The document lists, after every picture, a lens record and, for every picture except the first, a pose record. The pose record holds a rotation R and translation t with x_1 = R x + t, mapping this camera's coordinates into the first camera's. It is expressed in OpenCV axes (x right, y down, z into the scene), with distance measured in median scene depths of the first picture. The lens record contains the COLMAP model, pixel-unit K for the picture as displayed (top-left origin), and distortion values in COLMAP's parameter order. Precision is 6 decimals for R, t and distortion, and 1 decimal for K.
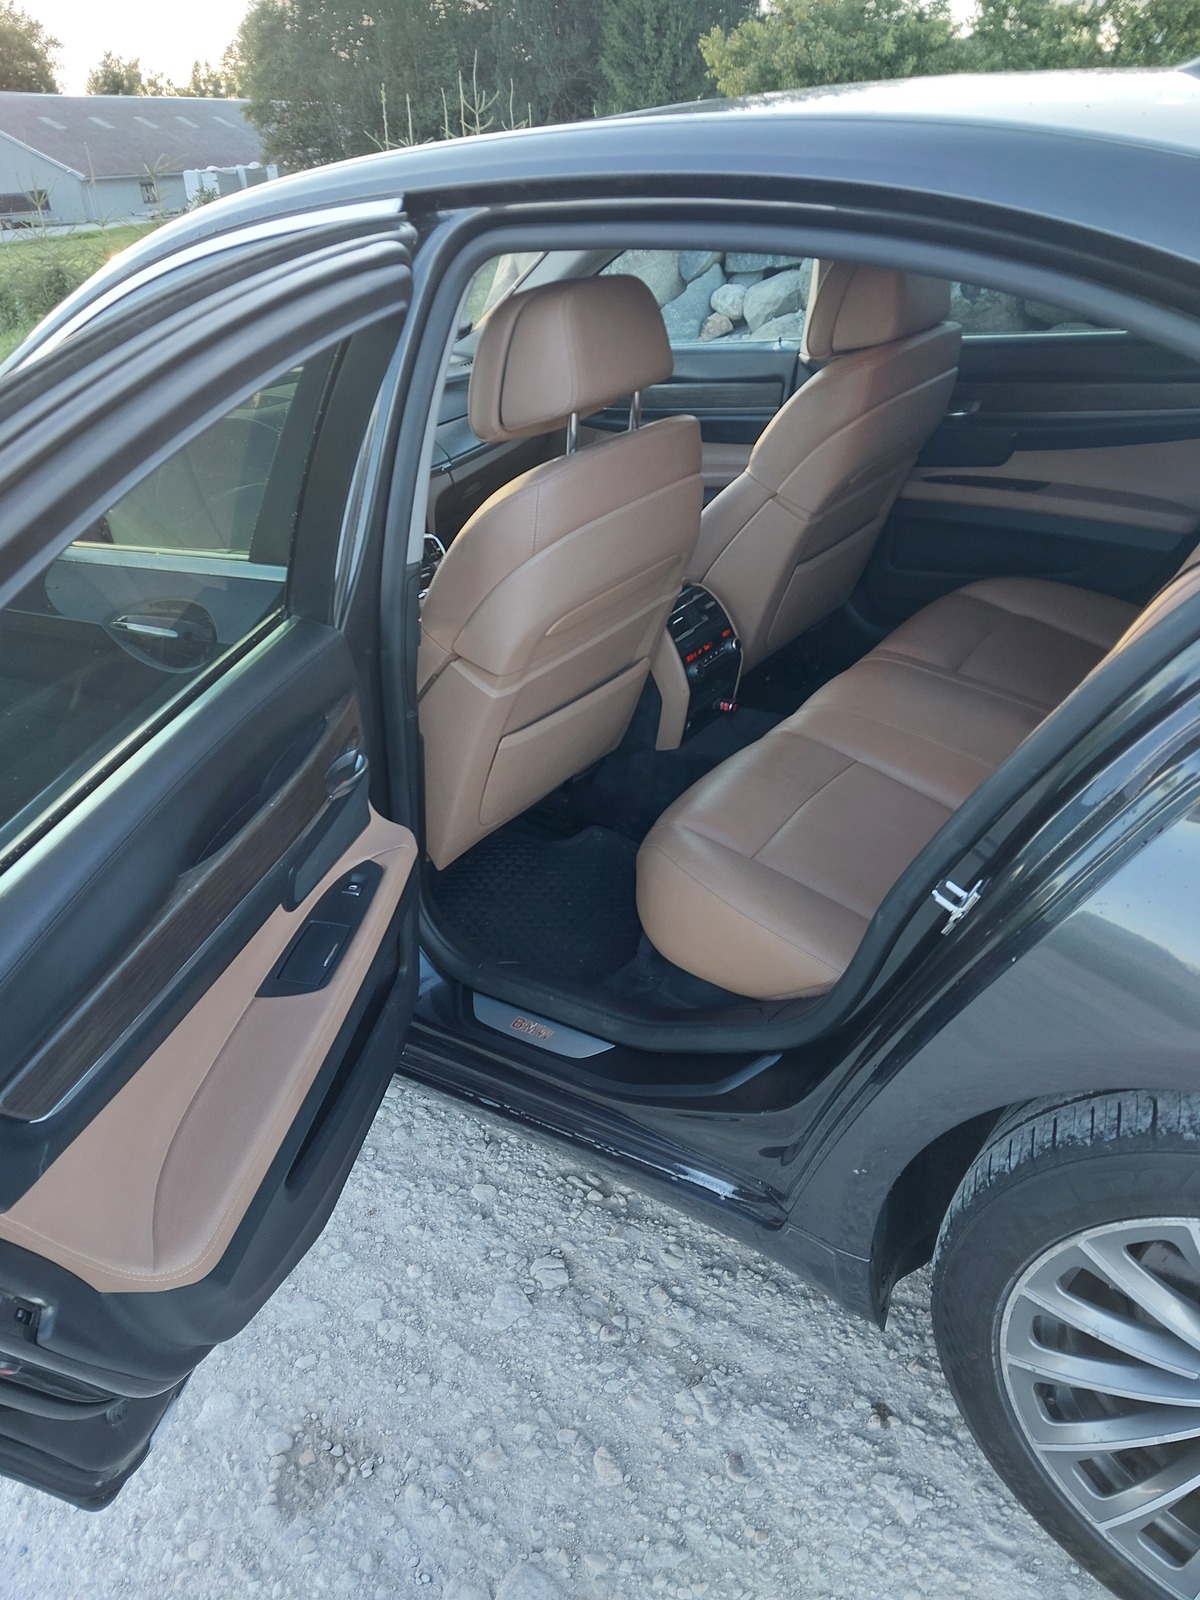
lens RADIAL K [[1299.9, 0, 668.4], [0, 1299.9, 799.2], [0, 0, 1]] dist [0.007162, 0.004823]
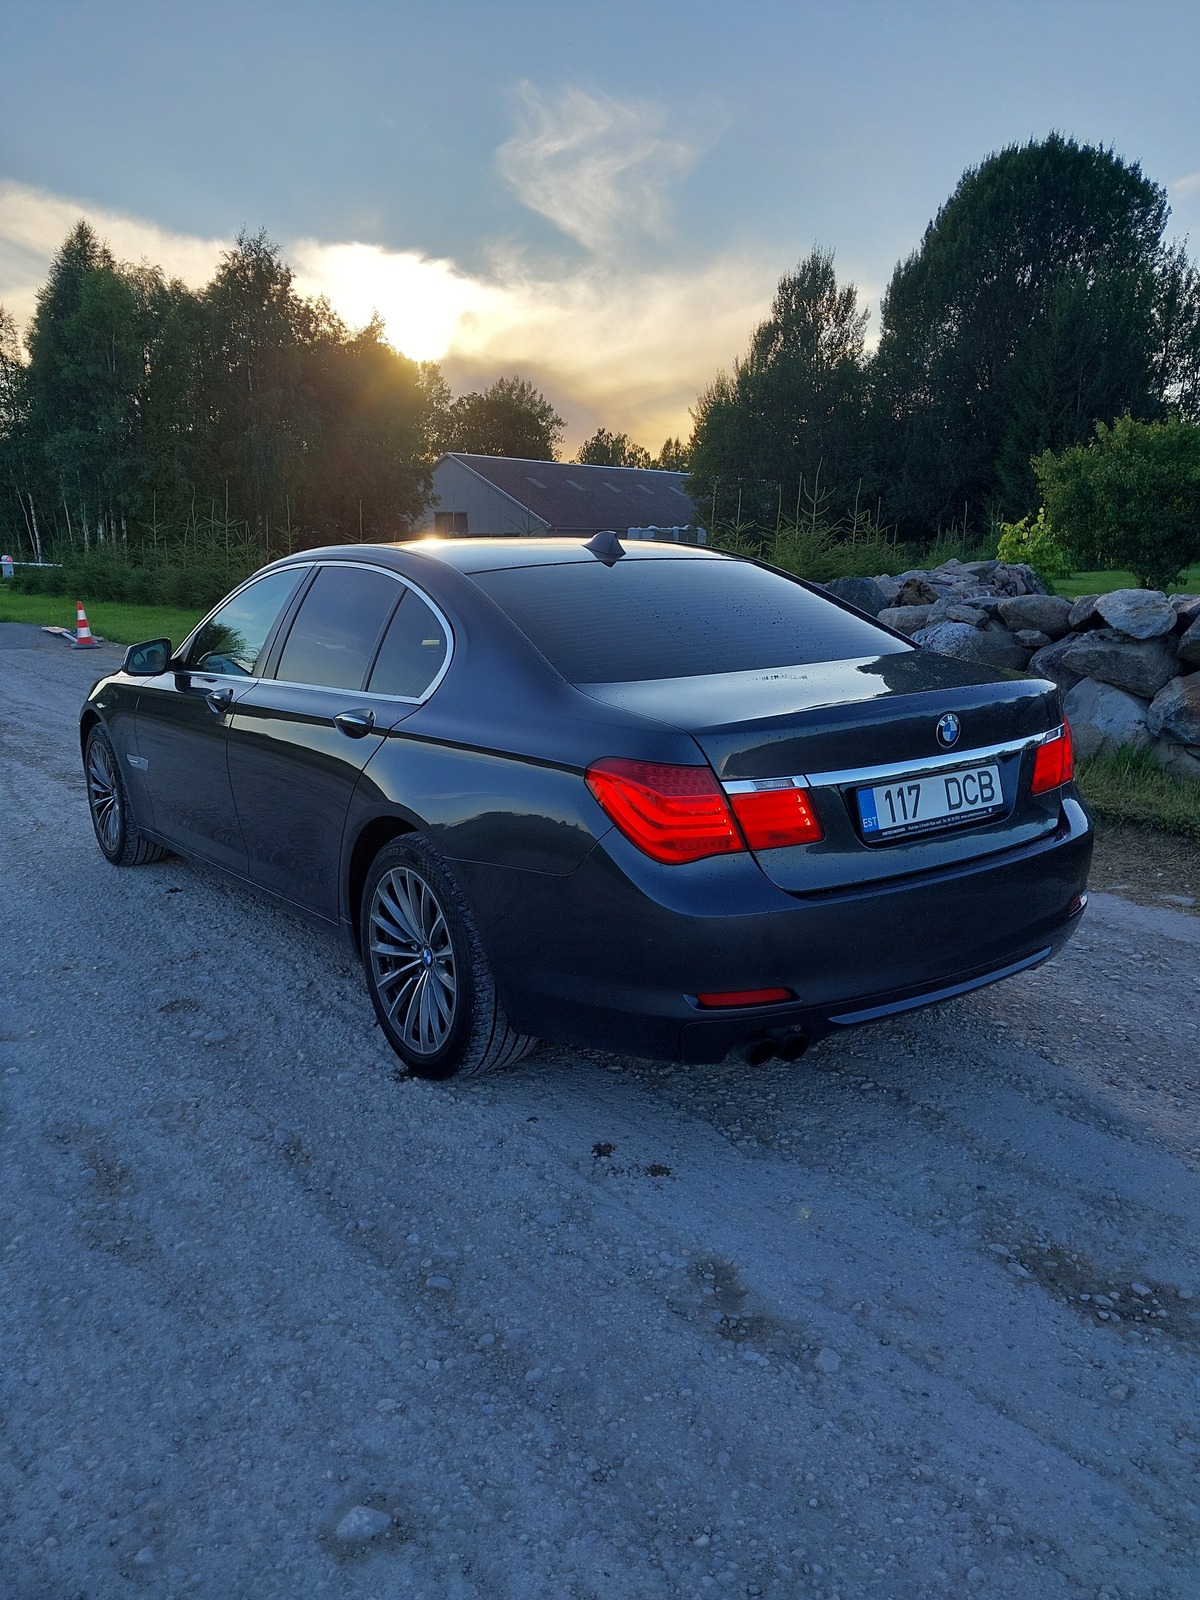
lens RADIAL K [[1299.9, 0, 668.4], [0, 1299.9, 799.2], [0, 0, 1]] dist [0.007162, 0.004823]
pose [[0.952039, 0.131664, -0.276199, 0.072897], [-0.197013, 0.954443, -0.224106, 0.028045], [0.234110, 0.267773, 0.934607, -0.072077]]
